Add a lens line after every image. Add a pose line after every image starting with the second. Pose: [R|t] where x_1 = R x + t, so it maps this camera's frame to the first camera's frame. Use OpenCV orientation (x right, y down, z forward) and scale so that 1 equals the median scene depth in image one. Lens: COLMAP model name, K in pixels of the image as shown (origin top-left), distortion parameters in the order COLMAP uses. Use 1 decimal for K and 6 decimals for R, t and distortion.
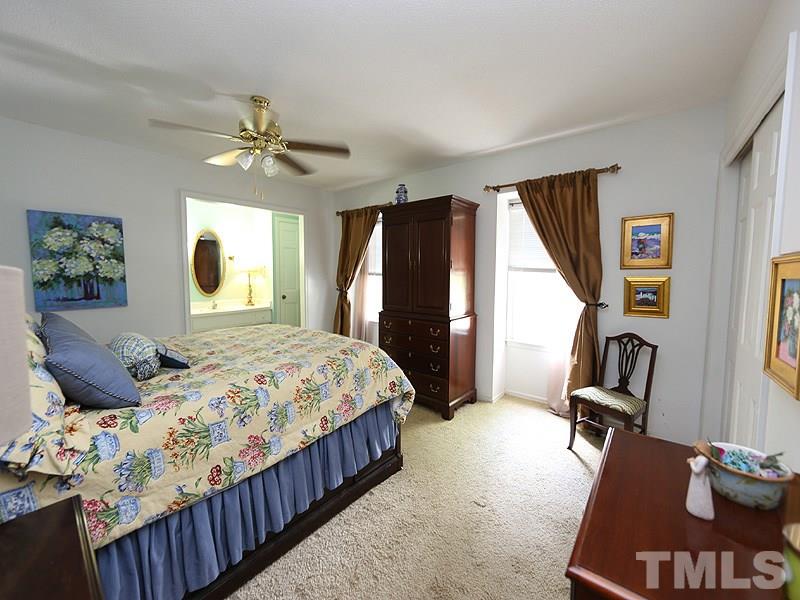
lens RADIAL K [[313.3, 0, 401.3], [0, 313.3, 293.5], [0, 0, 1]] dist [-0.000581, -0.000398]
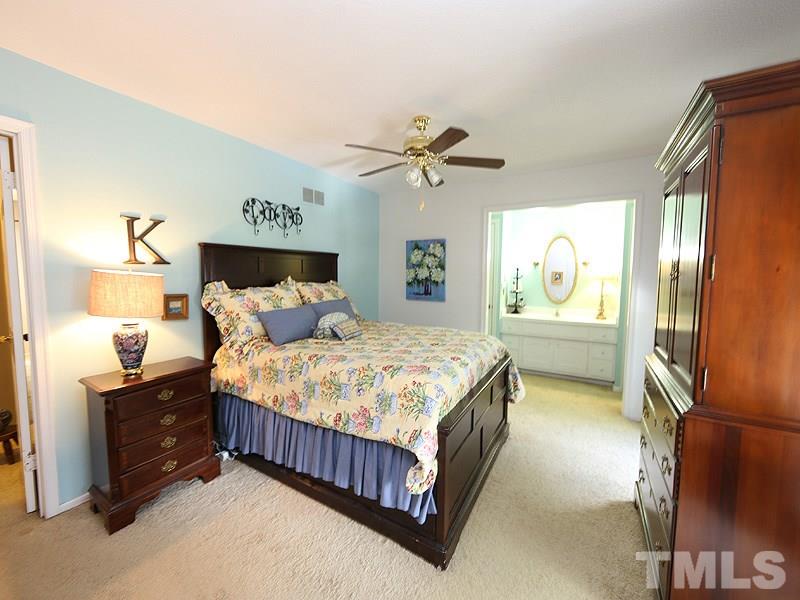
lens RADIAL K [[313.3, 0, 401.0], [0, 313.3, 301.3], [0, 0, 1]] dist [-0.000581, -0.000398]
pose [[0.150336, 0.085881, -0.984898, 0.529831], [-0.082766, 0.993816, 0.074025, -0.054727], [0.985164, 0.070388, 0.156514, 0.668669]]
